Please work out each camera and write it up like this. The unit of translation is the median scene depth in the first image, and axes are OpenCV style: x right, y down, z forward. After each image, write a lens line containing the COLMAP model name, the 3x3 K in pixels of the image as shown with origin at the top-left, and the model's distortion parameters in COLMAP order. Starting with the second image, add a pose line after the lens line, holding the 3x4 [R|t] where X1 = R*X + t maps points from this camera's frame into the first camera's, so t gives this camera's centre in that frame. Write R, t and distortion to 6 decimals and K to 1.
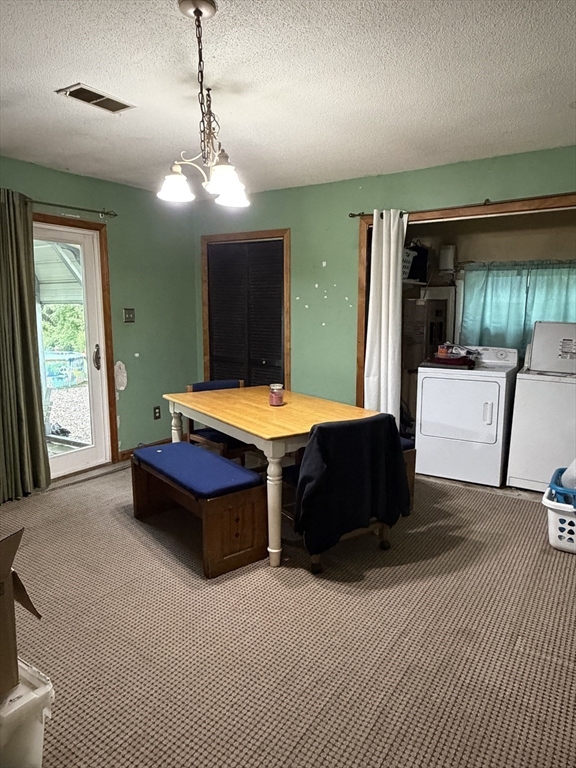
lens RADIAL K [[500.8, 0, 288.0], [0, 500.8, 384.0], [0, 0, 1]] dist [0.071094, -0.000221]
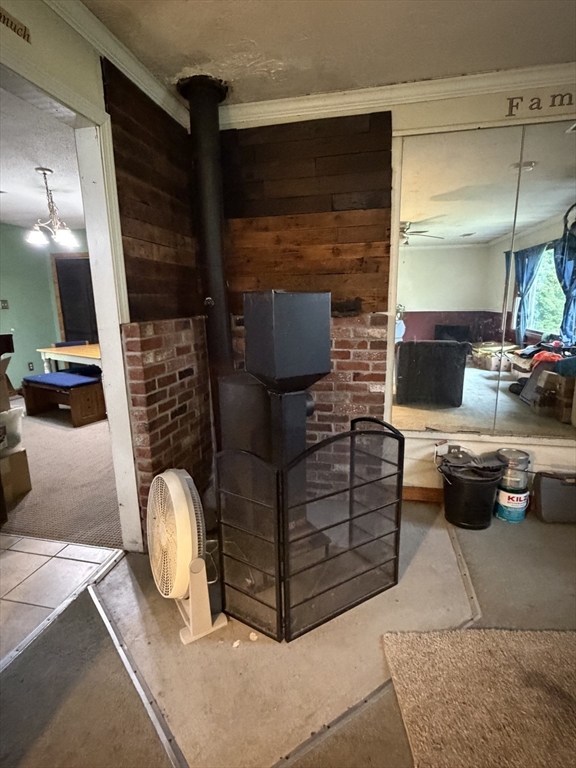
lens RADIAL K [[378.2, 0, 288.0], [0, 378.2, 384.0], [0, 0, 1]] dist [0.000223, 0.000197]
pose [[0.928754, -0.089146, 0.359819, 0.106340], [0.067826, 0.995134, 0.071474, 0.146471], [-0.364440, -0.041976, 0.930280, -0.732865]]
